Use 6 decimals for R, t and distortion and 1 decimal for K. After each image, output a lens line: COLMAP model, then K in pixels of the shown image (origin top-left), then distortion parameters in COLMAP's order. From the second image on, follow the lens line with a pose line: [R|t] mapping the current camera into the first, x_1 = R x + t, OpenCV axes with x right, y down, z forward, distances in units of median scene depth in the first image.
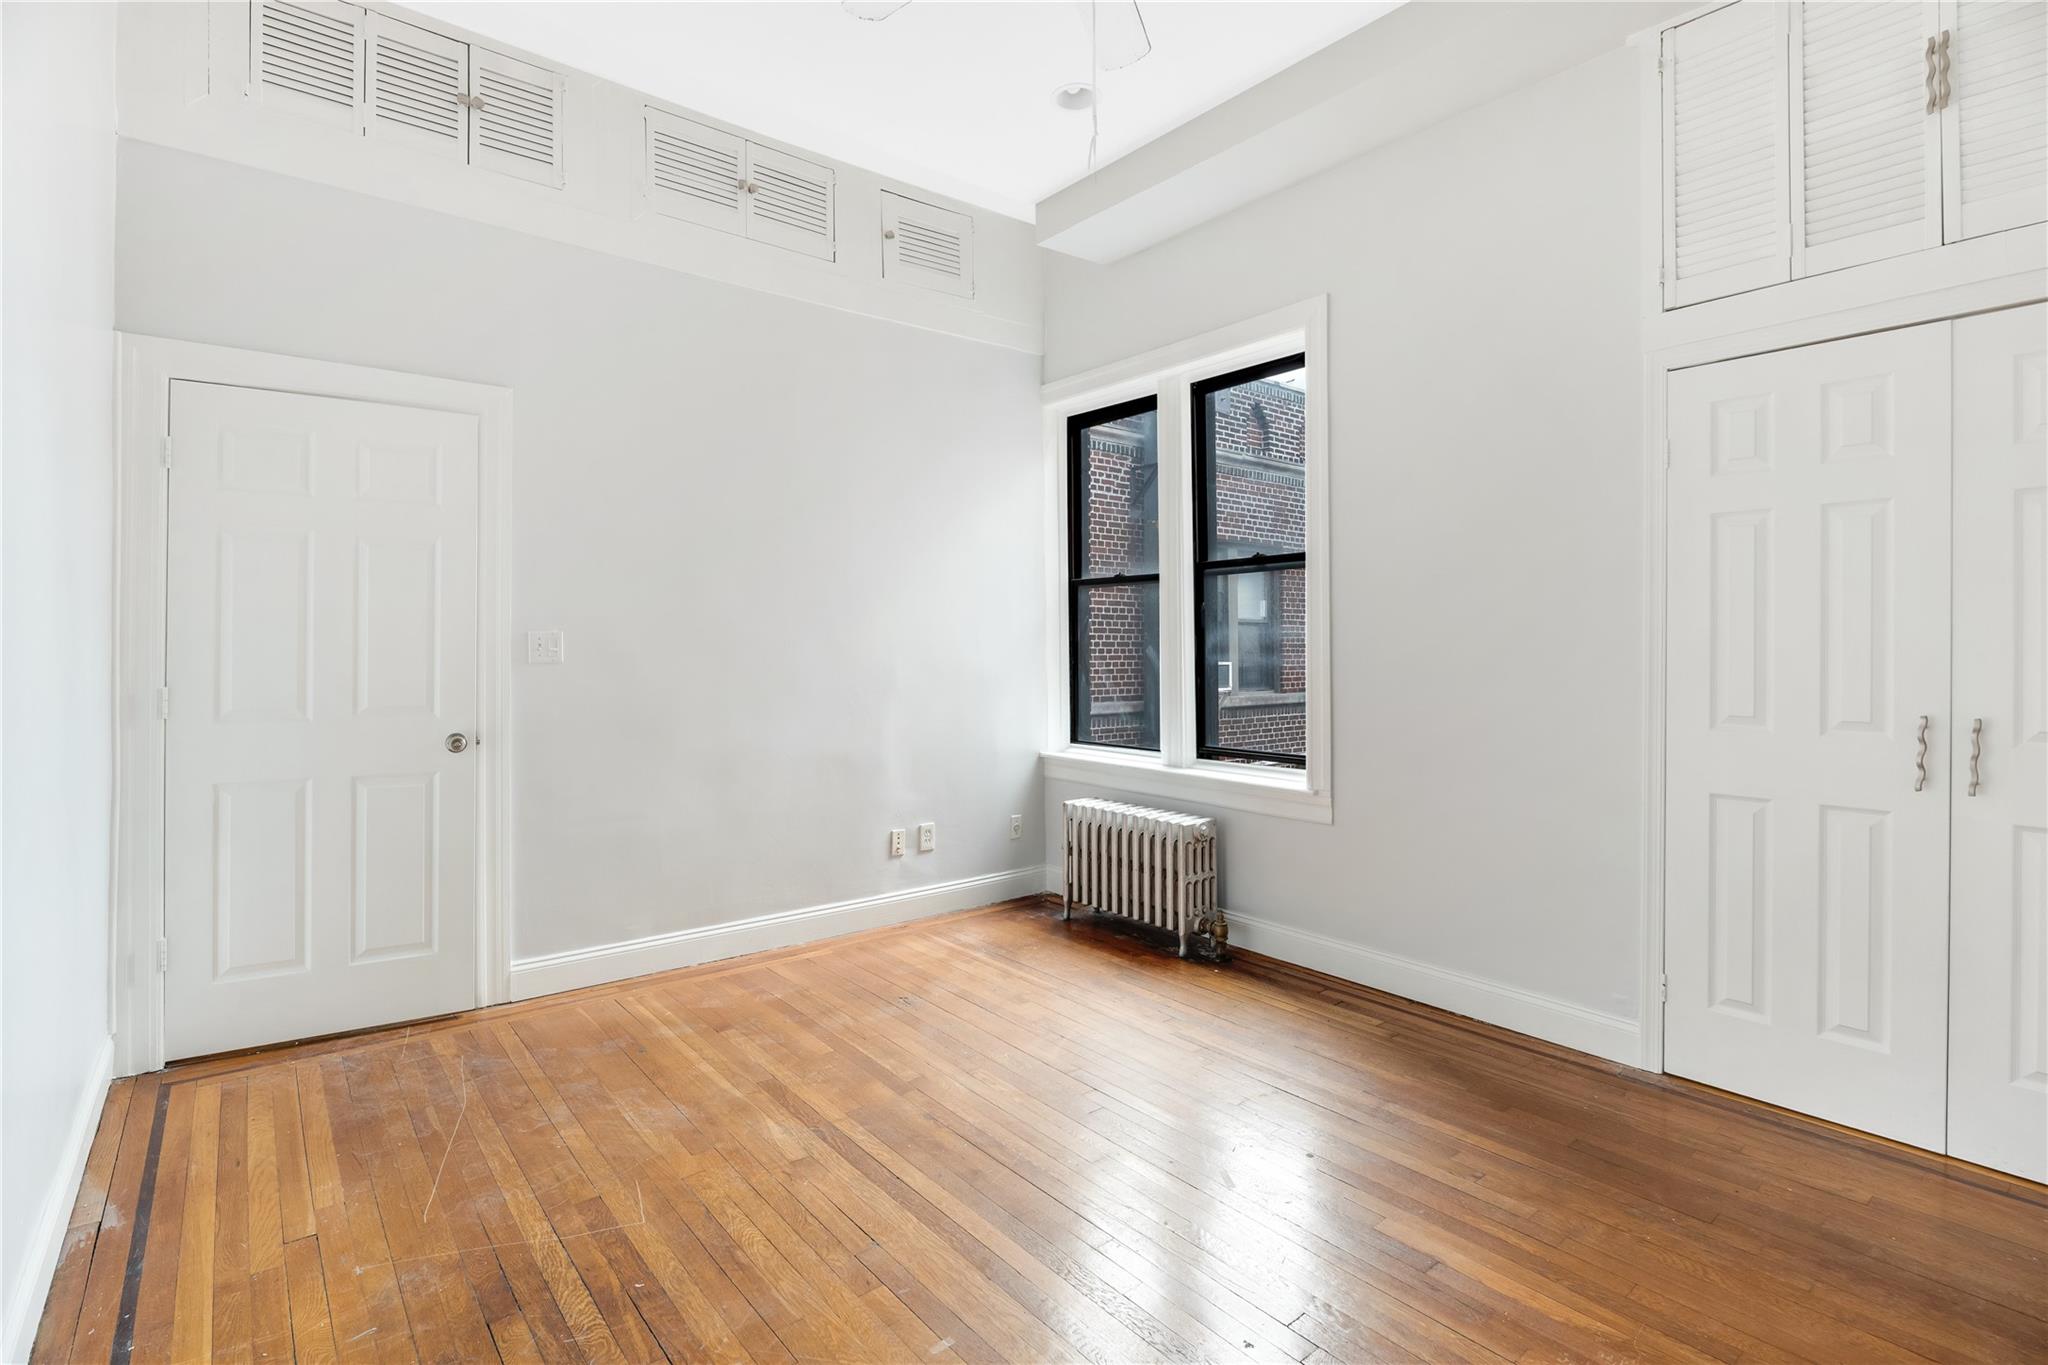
lens RADIAL K [[919.7, 0, 982.9], [0, 919.7, 643.8], [0, 0, 1]] dist [0.010068, 0.000570]
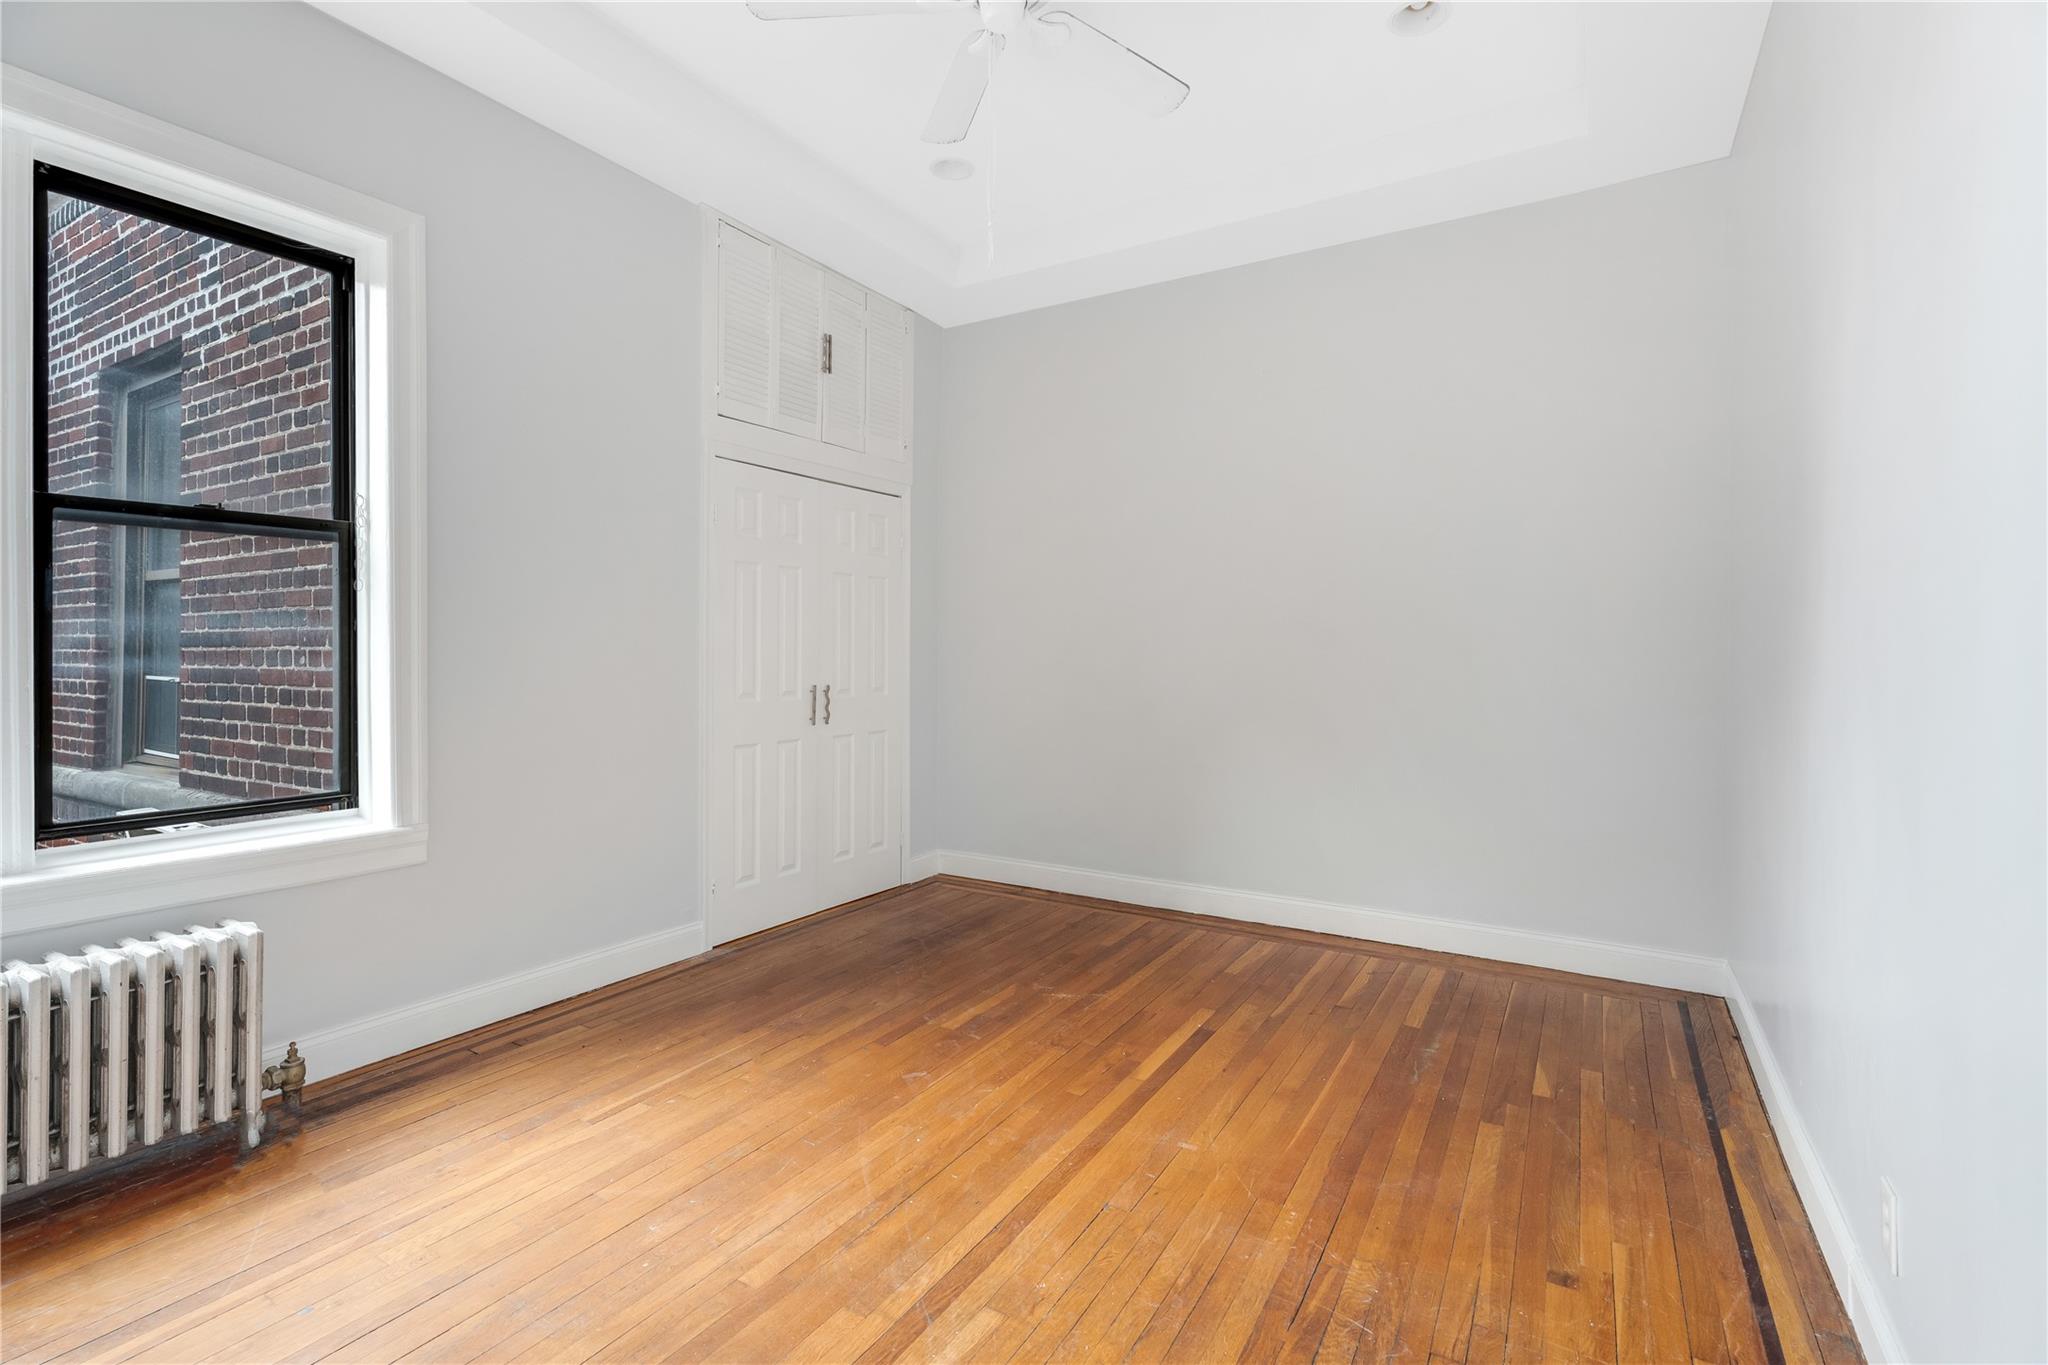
lens RADIAL K [[919.7, 0, 1038.0], [0, 919.7, 664.0], [0, 0, 1]] dist [0.010068, 0.000570]
pose [[-0.340542, -0.007498, 0.940199, -0.718719], [-0.007764, 0.999957, 0.005162, 0.015138], [-0.940197, -0.005542, -0.340586, 0.957329]]
